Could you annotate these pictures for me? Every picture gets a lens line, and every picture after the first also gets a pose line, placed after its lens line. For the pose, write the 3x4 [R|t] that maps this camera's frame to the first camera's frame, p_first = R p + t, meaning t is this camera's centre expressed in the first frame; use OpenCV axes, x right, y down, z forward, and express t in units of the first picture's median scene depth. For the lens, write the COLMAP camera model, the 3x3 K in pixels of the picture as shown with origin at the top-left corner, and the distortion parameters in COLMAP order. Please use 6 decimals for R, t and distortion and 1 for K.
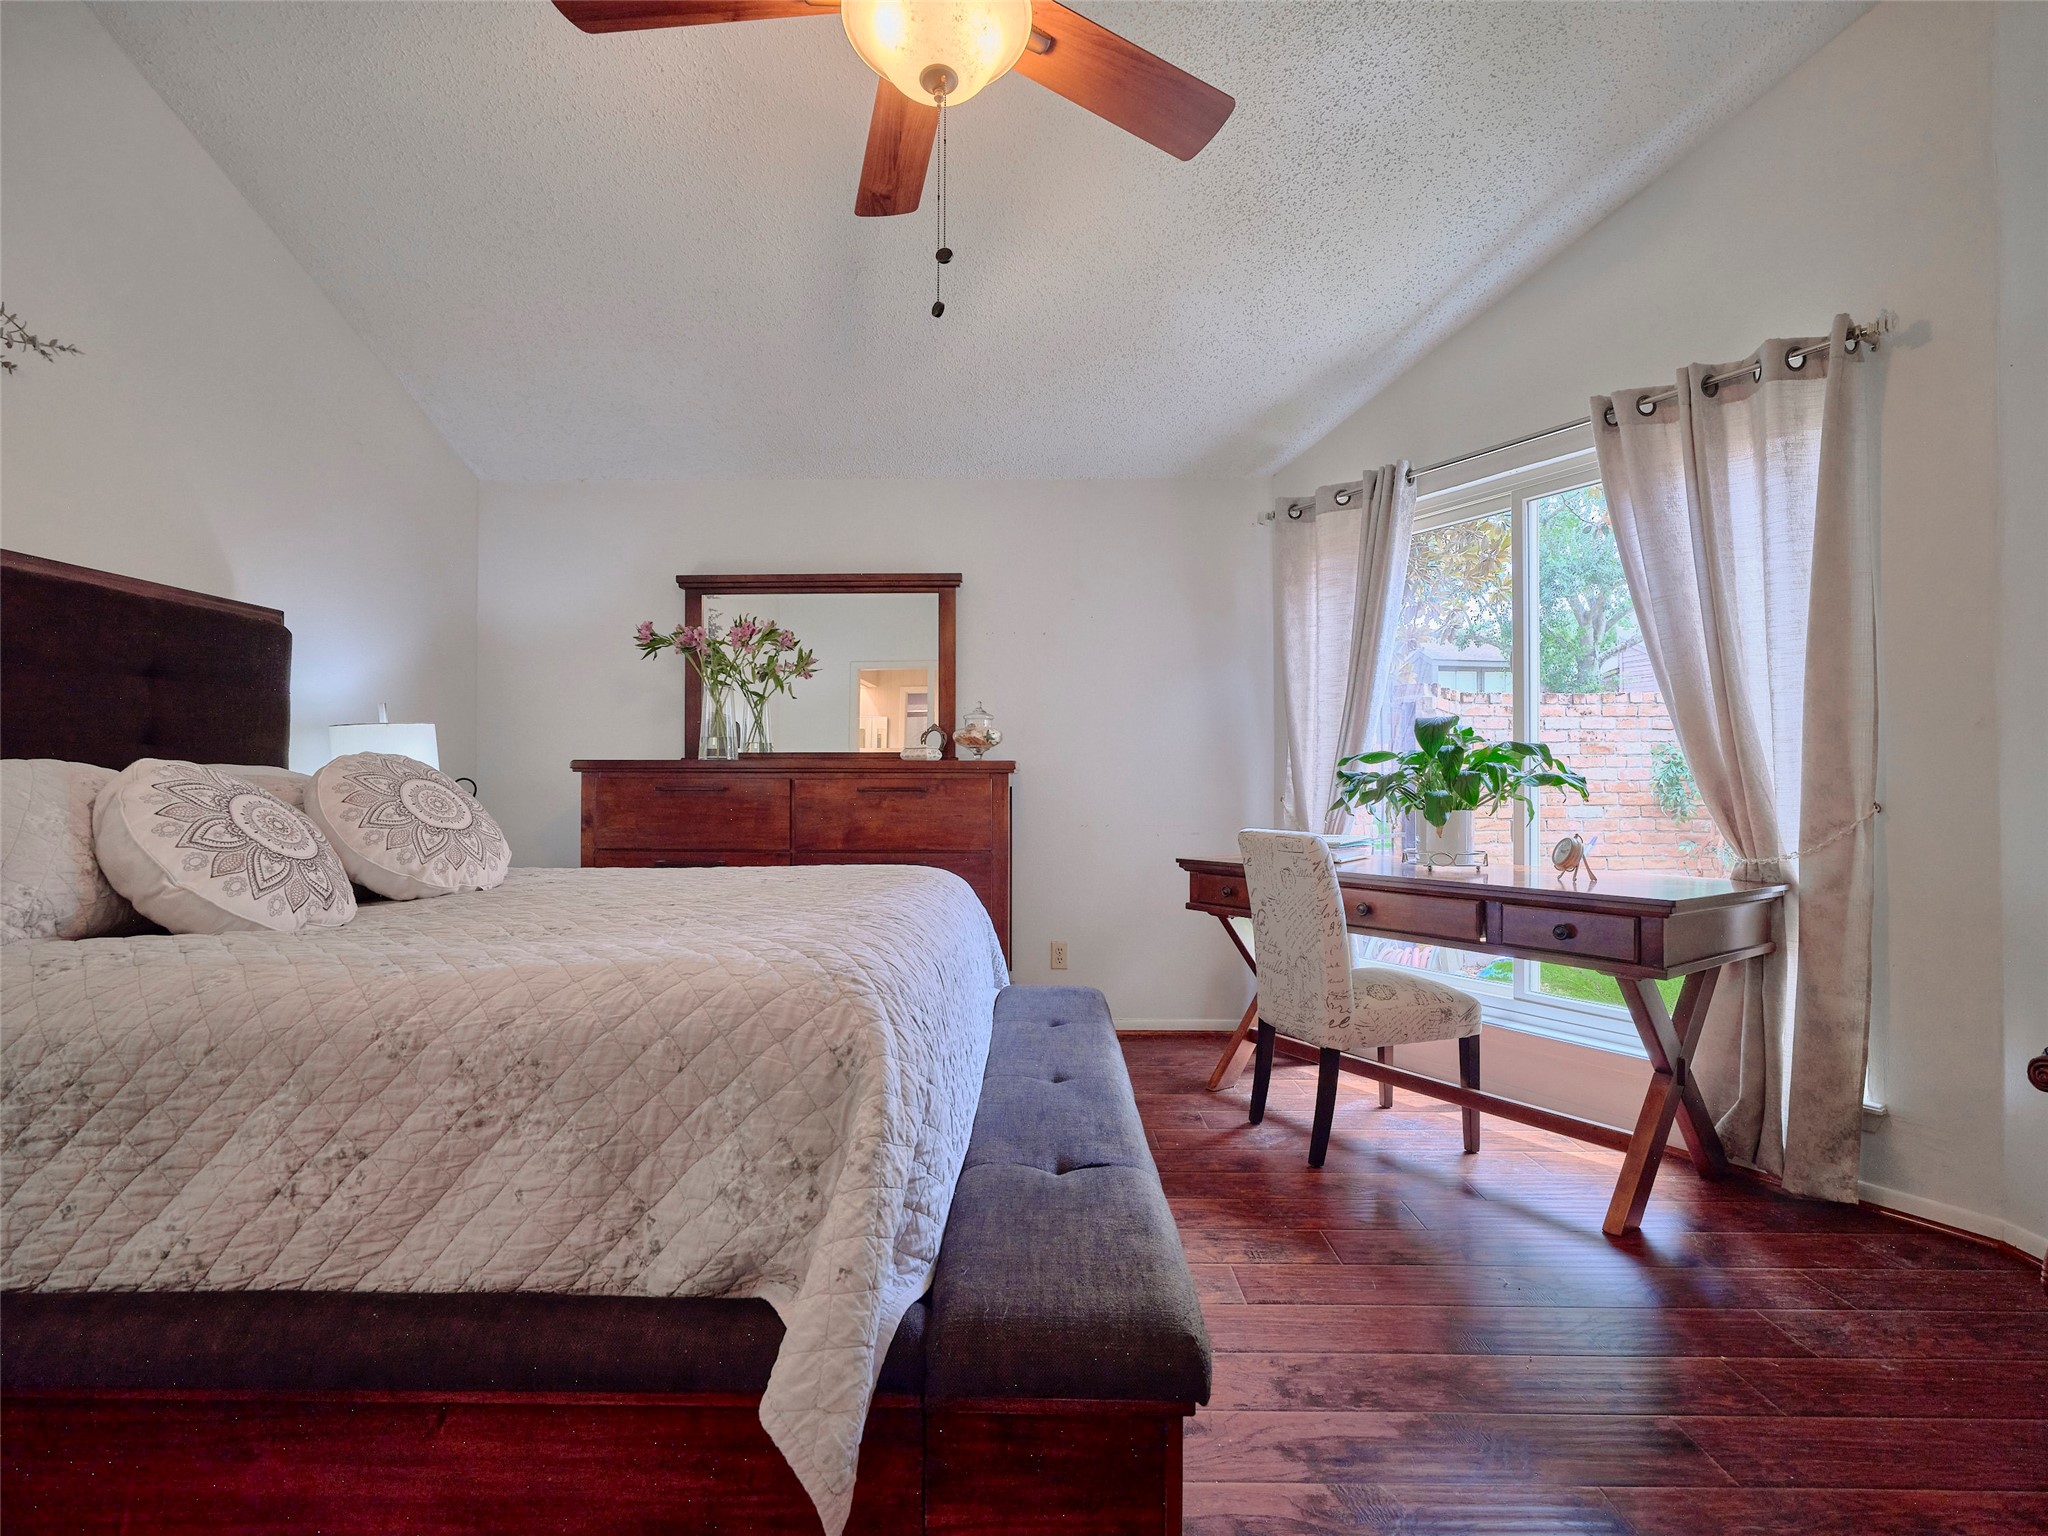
lens RADIAL K [[936.4, 0, 1026.6], [0, 936.4, 770.1], [0, 0, 1]] dist [-0.002516, 0.000283]
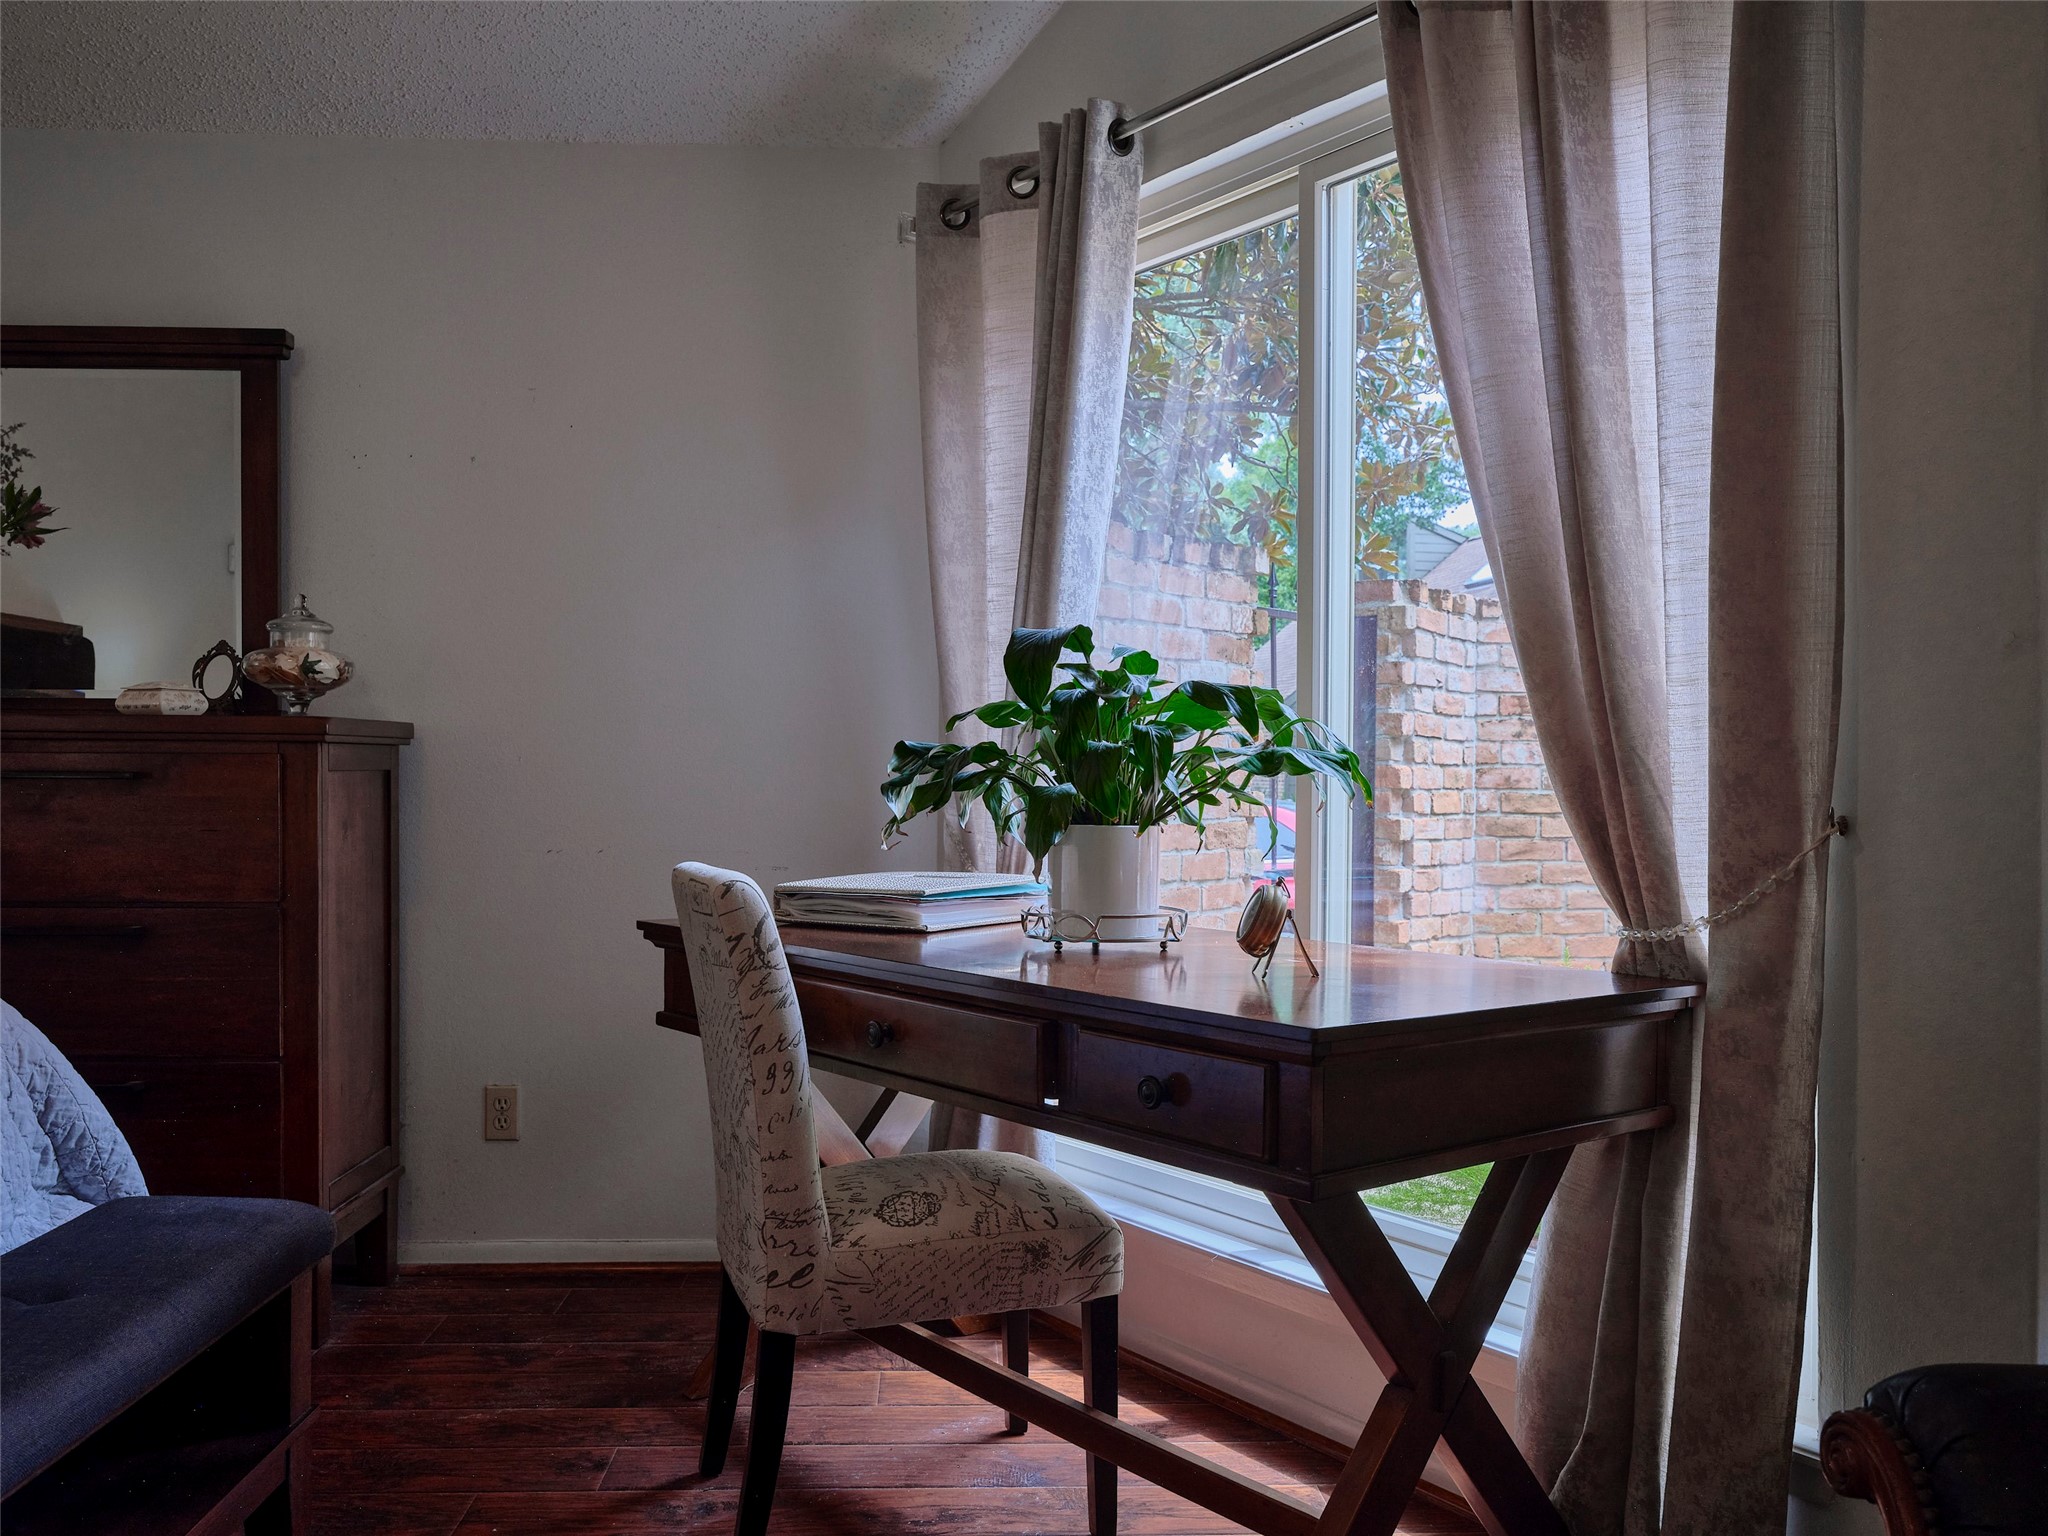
lens RADIAL K [[1688.2, 0, 1015.3], [0, 1688.2, 787.1], [0, 0, 1]] dist [0.000289, 0.006352]
pose [[0.998355, 0.005303, 0.057097, 0.391636], [-0.006788, 0.999643, 0.025854, 0.001793], [-0.056939, -0.026199, 0.998034, 0.153460]]
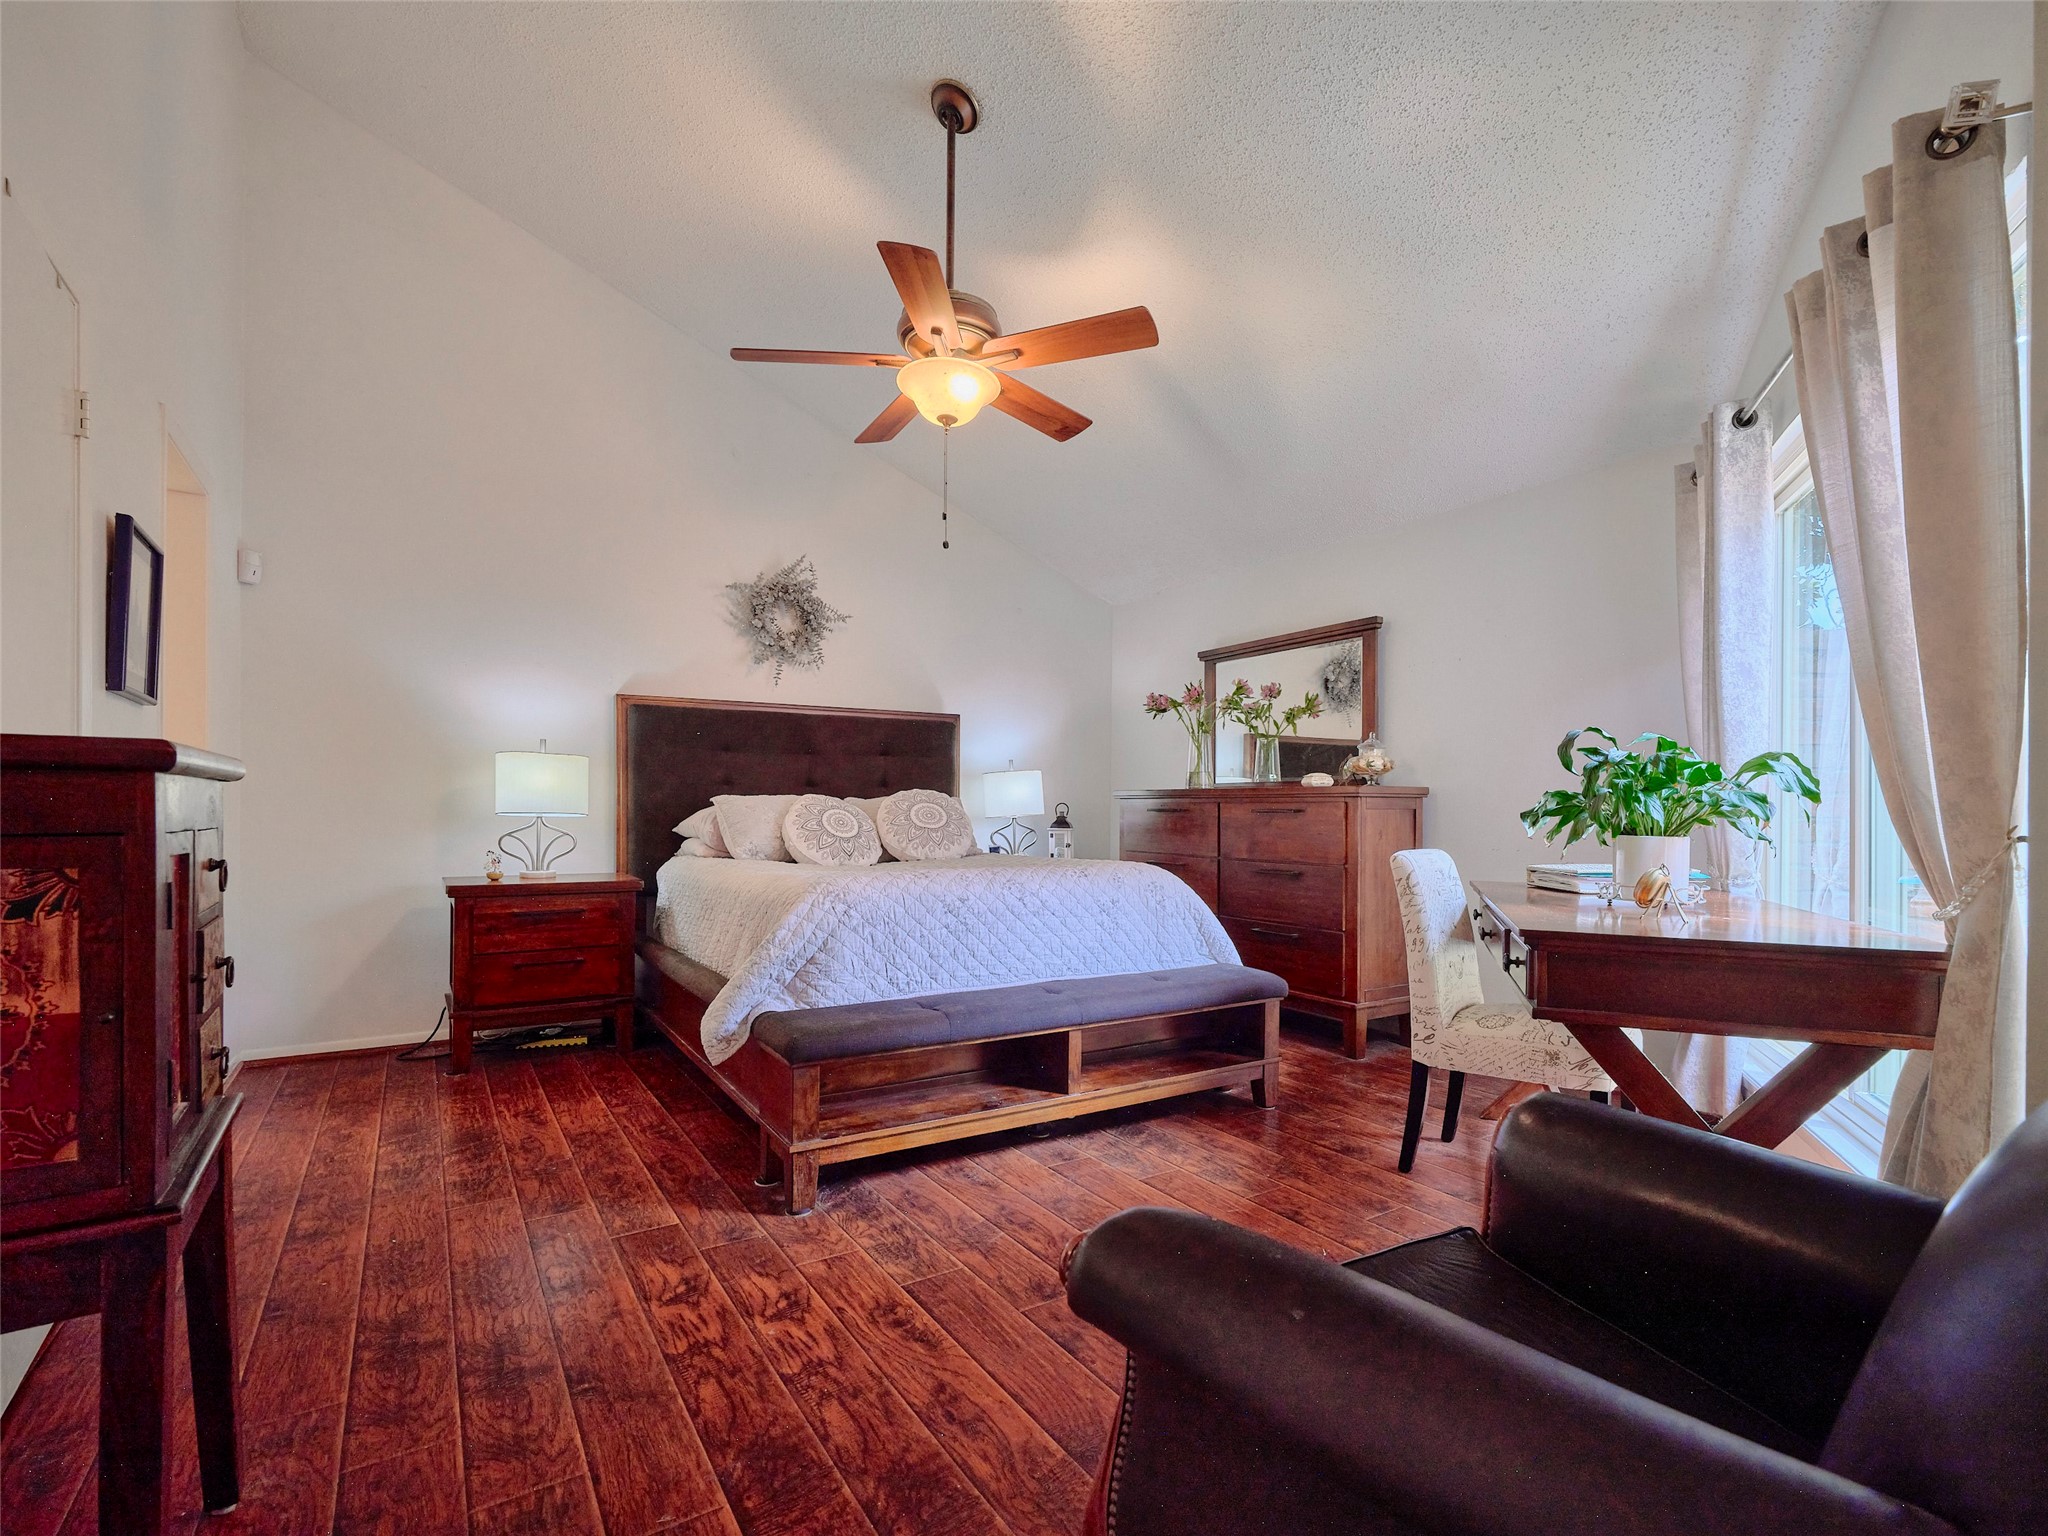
lens RADIAL K [[936.4, 0, 1021.3], [0, 936.4, 786.5], [0, 0, 1]] dist [-0.002516, 0.000283]
pose [[0.552533, -0.017873, -0.833299, 0.935204], [0.007668, 0.999837, -0.016360, 0.008351], [0.833455, 0.002649, 0.552580, 0.065414]]
